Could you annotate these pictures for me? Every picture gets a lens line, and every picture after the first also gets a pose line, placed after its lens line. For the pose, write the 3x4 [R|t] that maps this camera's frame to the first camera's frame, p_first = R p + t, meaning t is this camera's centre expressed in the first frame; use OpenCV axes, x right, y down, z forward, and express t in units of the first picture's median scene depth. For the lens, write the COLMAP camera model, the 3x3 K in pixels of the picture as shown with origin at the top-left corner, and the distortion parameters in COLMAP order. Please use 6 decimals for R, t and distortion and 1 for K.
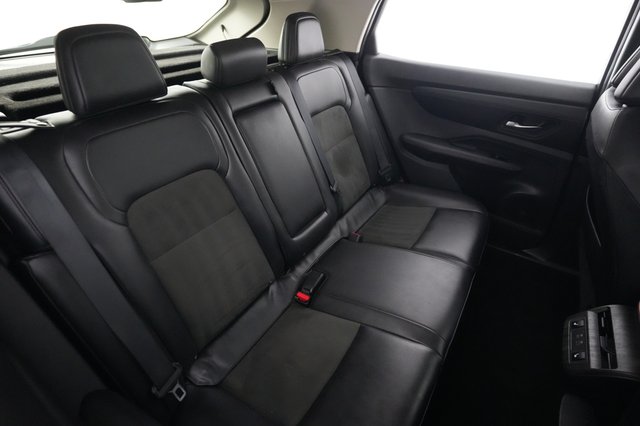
lens RADIAL K [[332.8, 0, 320.5], [0, 332.8, 213.4], [0, 0, 1]] dist [-0.001485, -0.000847]
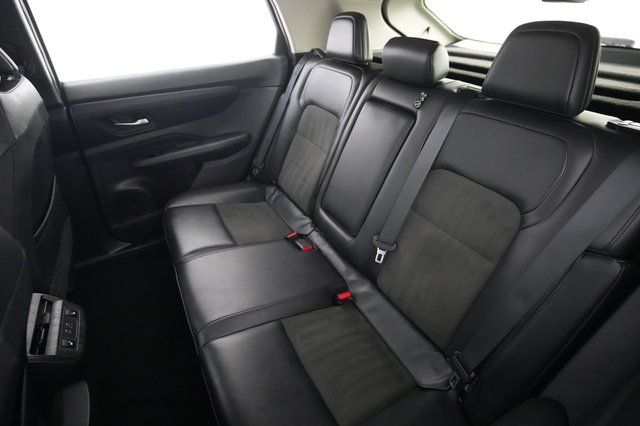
lens RADIAL K [[321.9, 0, 321.4], [0, 321.9, 213.9], [0, 0, 1]] dist [0.004434, 0.000883]
pose [[-0.465485, 0.491688, -0.735913, 0.662921], [-0.481936, 0.556592, 0.676715, -0.593912], [0.742335, 0.669663, -0.022123, 0.927097]]
